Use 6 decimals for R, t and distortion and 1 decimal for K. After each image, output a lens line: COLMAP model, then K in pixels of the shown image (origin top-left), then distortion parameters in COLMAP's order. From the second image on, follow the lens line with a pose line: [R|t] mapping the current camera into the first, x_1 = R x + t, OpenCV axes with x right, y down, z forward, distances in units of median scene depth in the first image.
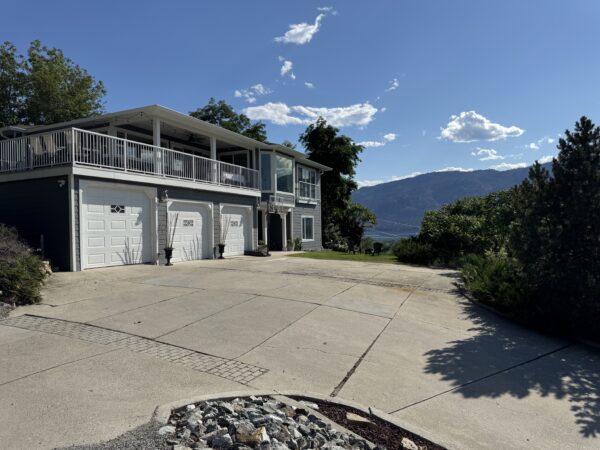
lens RADIAL K [[422.4, 0, 299.9], [0, 422.4, 221.9], [0, 0, 1]] dist [0.066372, -0.052536]
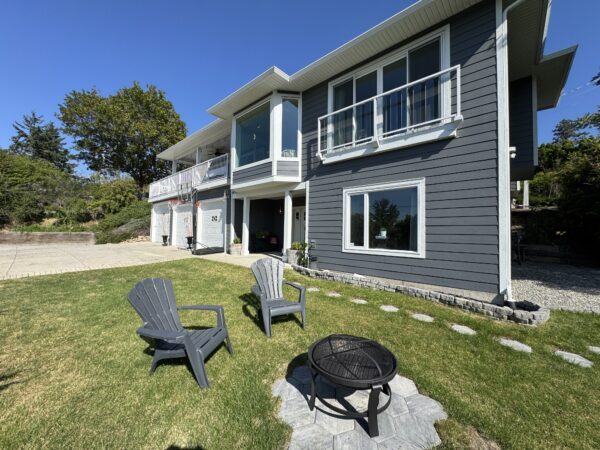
lens RADIAL K [[240.9, 0, 299.4], [0, 240.9, 224.1], [0, 0, 1]] dist [-0.004135, 0.001073]
pose [[-0.298266, -0.026983, -0.954101, 0.311249], [0.002973, 0.999569, -0.029199, 0.033146], [0.954478, -0.011546, -0.298057, 1.283958]]
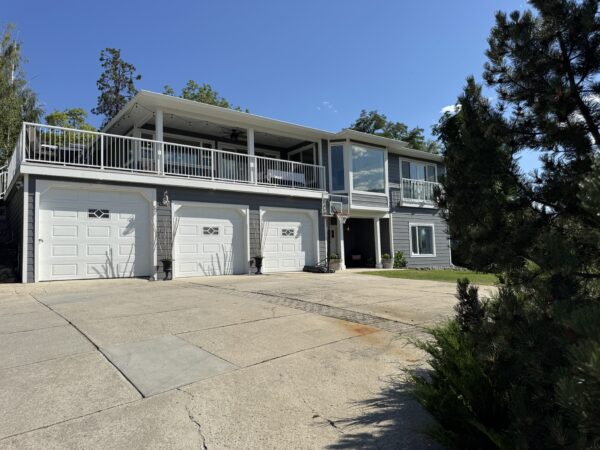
lens RADIAL K [[422.4, 0, 297.8], [0, 422.4, 225.7], [0, 0, 1]] dist [0.066372, -0.052536]
pose [[0.889358, -0.043018, -0.455183, 0.219014], [0.021556, 0.998402, -0.052238, 0.032230], [0.456702, 0.036646, 0.888864, 0.268924]]
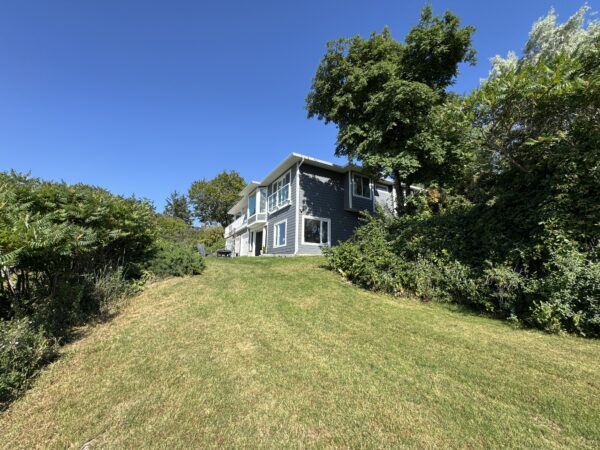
lens RADIAL K [[240.9, 0, 299.8], [0, 240.9, 220.6], [0, 0, 1]] dist [-0.004135, 0.001073]
pose [[-0.597778, -0.155395, -0.786456, 0.575518], [0.011862, 0.979211, -0.202497, 0.129816], [0.801574, -0.130377, -0.583508, 1.776208]]
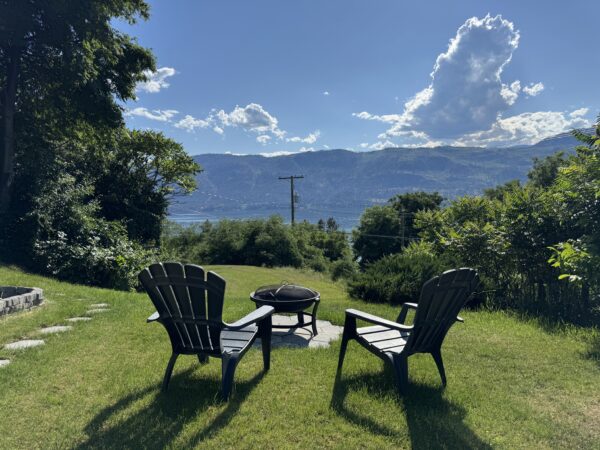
lens RADIAL K [[422.4, 0, 298.3], [0, 422.4, 227.0], [0, 0, 1]] dist [0.066372, -0.052536]
pose [[0.872061, -0.022326, 0.488887, 0.114799], [-0.006043, 0.998391, 0.056374, 0.037214], [-0.489359, -0.052115, 0.870524, 1.089952]]
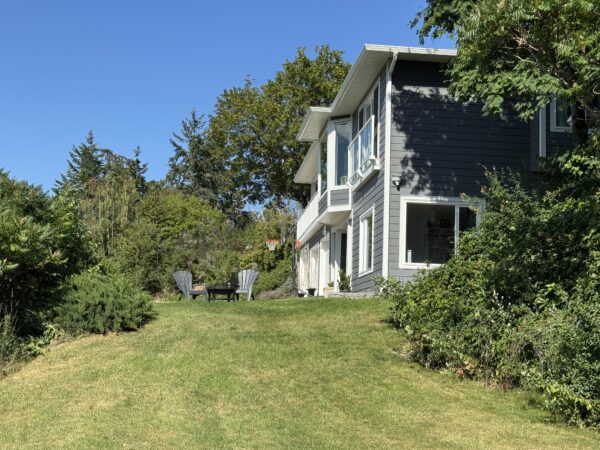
lens RADIAL K [[843.2, 0, 302.1], [0, 843.2, 225.8], [0, 0, 1]] dist [0.075955, 0.000000]
pose [[-0.859023, -0.077954, -0.505967, 0.616106], [-0.006341, 0.989883, -0.141745, 0.146500], [0.511897, -0.118553, -0.850827, 2.131434]]
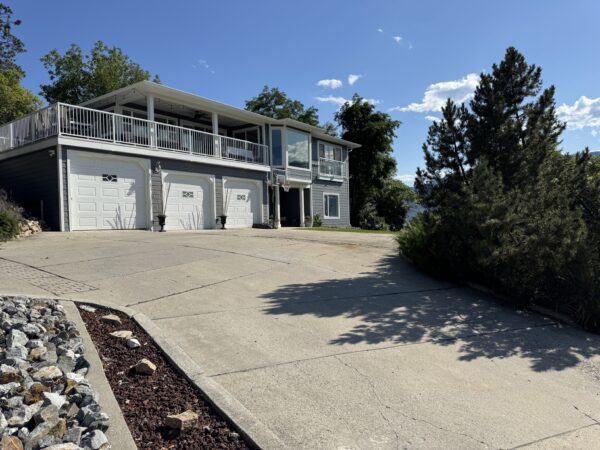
lens RADIAL K [[422.4, 0, 297.9], [0, 422.4, 224.8], [0, 0, 1]] dist [0.066372, -0.052536]
pose [[0.981471, -0.004673, -0.191554, 0.168907], [0.009837, 0.999613, 0.026015, 0.043203], [0.191359, -0.027417, 0.981137, 0.008827]]
